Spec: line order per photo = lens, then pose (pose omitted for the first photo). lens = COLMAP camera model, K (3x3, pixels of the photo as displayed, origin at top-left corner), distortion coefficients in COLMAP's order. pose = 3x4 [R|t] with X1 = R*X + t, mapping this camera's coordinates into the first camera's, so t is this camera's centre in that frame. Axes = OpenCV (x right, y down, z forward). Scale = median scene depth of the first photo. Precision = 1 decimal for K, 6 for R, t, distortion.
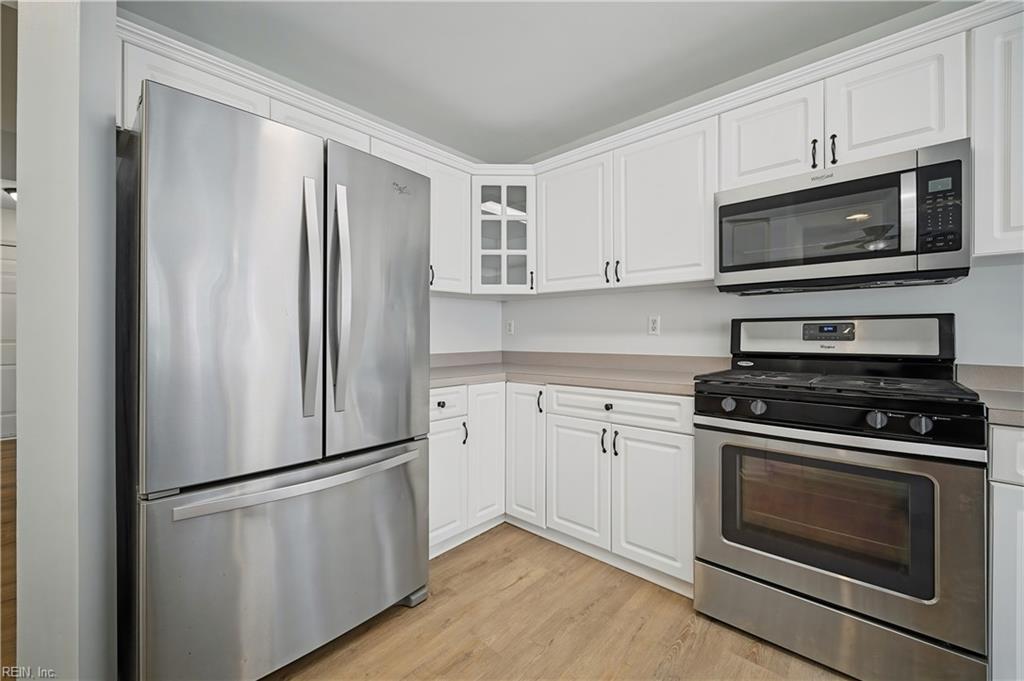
lens RADIAL K [[408.1, 0, 506.9], [0, 408.1, 334.8], [0, 0, 1]] dist [0.000603, 0.000219]
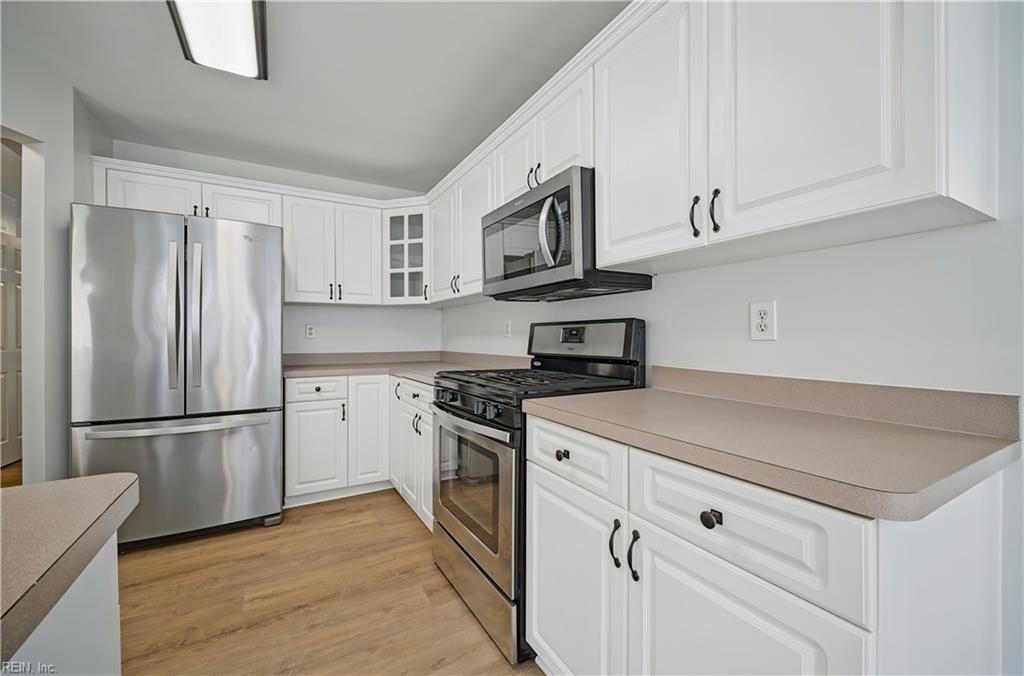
lens RADIAL K [[408.1, 0, 508.5], [0, 408.1, 338.1], [0, 0, 1]] dist [0.000603, 0.000219]
pose [[0.952025, 0.000107, -0.306021, 0.783275], [0.000906, 0.999995, 0.003167, -0.002323], [0.306020, -0.003293, 0.952019, -0.084446]]
